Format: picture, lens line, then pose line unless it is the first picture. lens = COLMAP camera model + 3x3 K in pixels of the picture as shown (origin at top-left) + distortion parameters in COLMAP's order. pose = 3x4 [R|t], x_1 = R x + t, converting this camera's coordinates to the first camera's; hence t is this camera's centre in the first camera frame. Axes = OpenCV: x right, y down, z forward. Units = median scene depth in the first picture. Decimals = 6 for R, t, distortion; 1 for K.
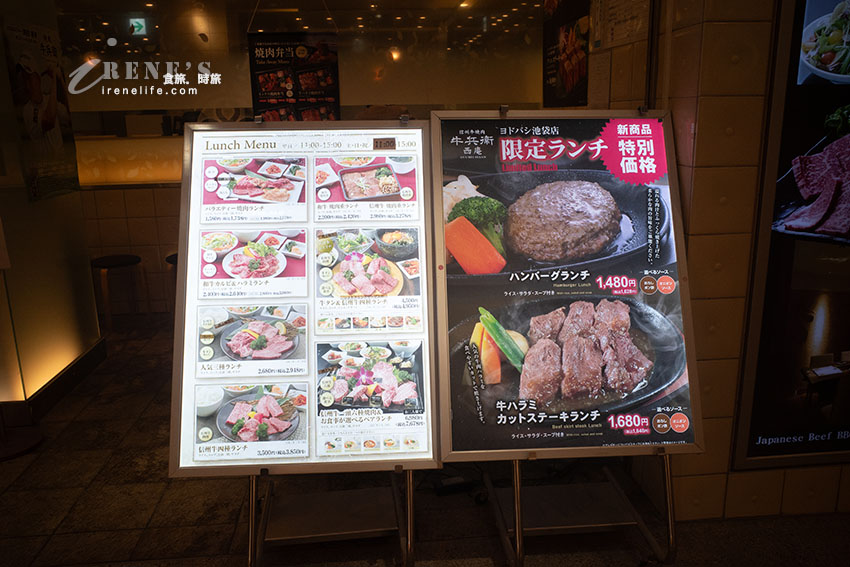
lens RADIAL K [[677.7, 0, 427.4], [0, 677.7, 276.4], [0, 0, 1]] dist [-0.054421, 0.056138]
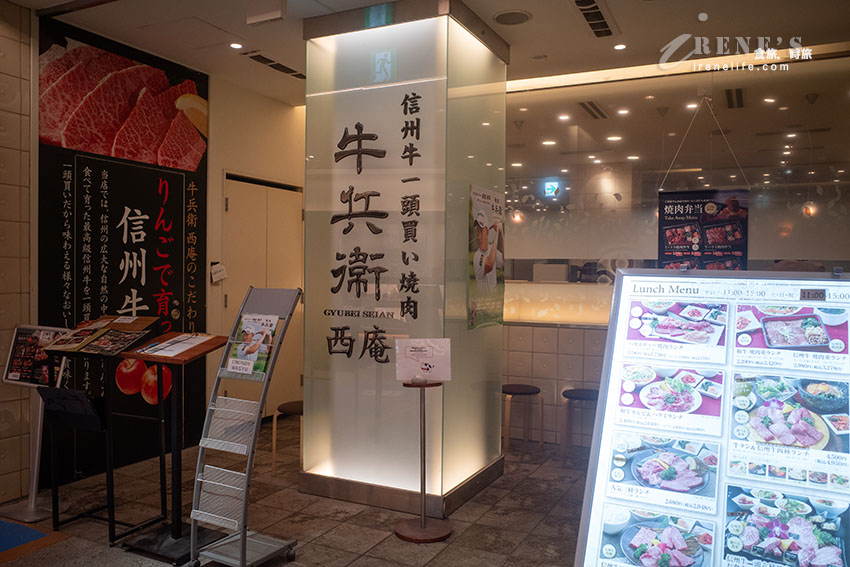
lens RADIAL K [[677.7, 0, 420.3], [0, 677.7, 283.8], [0, 0, 1]] dist [-0.054421, 0.056138]
pose [[0.850611, 0.037536, -0.524454, -0.039500], [-0.147535, 0.974416, -0.169546, 0.043420], [0.504673, 0.221593, 0.834387, -0.129440]]
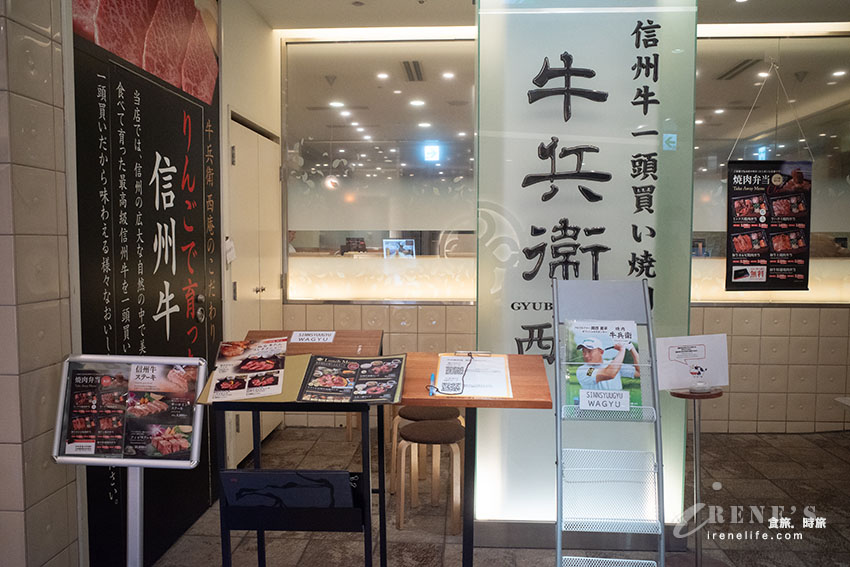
lens RADIAL K [[677.7, 0, 420.9], [0, 677.7, 284.2], [0, 0, 1]] dist [-0.054421, 0.056138]
pose [[0.989167, 0.030393, -0.143614, -1.135501], [-0.053777, 0.985345, -0.161875, 0.034648], [0.136589, 0.167844, 0.976305, -0.083281]]
